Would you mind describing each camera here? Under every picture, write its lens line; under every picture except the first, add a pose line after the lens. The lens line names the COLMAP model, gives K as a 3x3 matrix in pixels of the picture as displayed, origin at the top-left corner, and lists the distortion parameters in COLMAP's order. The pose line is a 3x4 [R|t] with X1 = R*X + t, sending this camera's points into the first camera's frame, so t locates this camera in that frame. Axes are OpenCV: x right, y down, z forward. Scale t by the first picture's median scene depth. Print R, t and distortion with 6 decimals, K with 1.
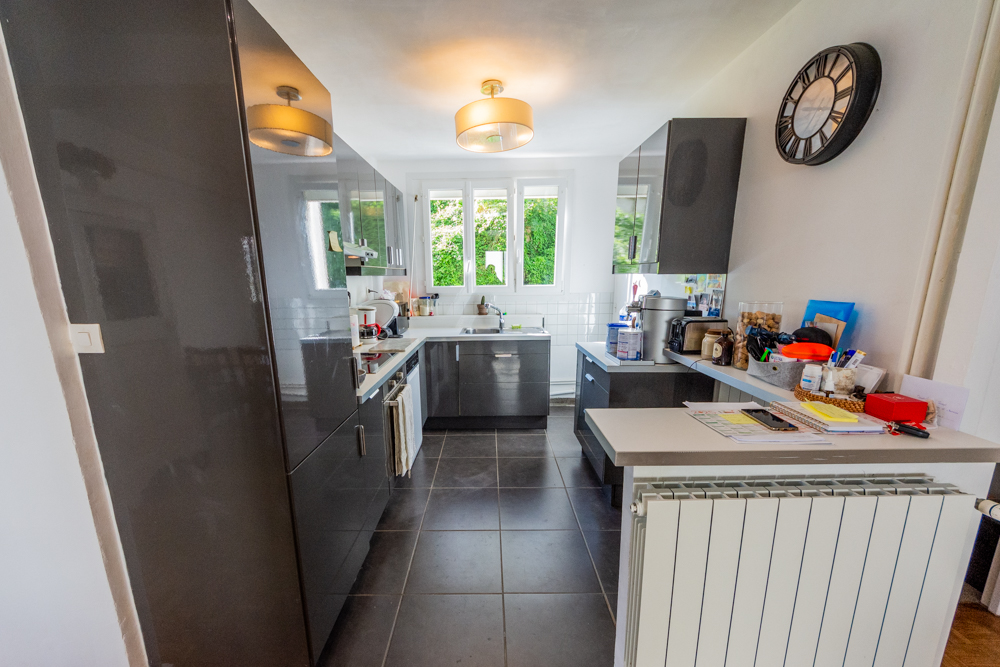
lens RADIAL K [[379.3, 0, 491.2], [0, 379.3, 362.6], [0, 0, 1]] dist [0.000711, -0.000185]
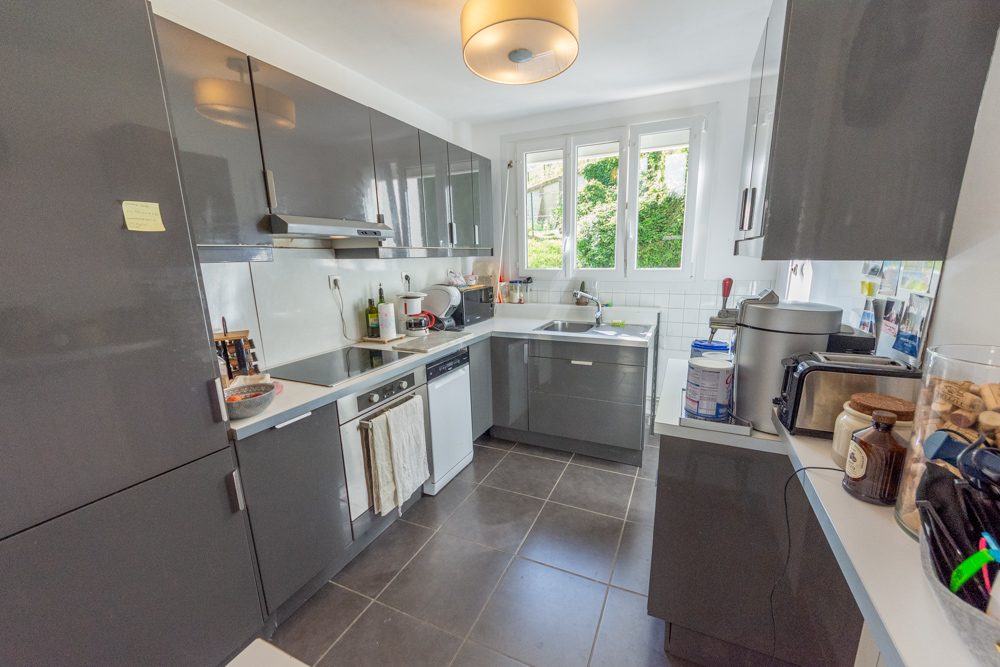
lens RADIAL K [[379.3, 0, 533.5], [0, 379.3, 340.3], [0, 0, 1]] dist [0.000711, -0.000185]
pose [[0.925043, 0.082898, -0.370707, 0.234973], [-0.081262, 0.996491, 0.020060, -0.075759], [0.371069, 0.011568, 0.928533, 0.282782]]
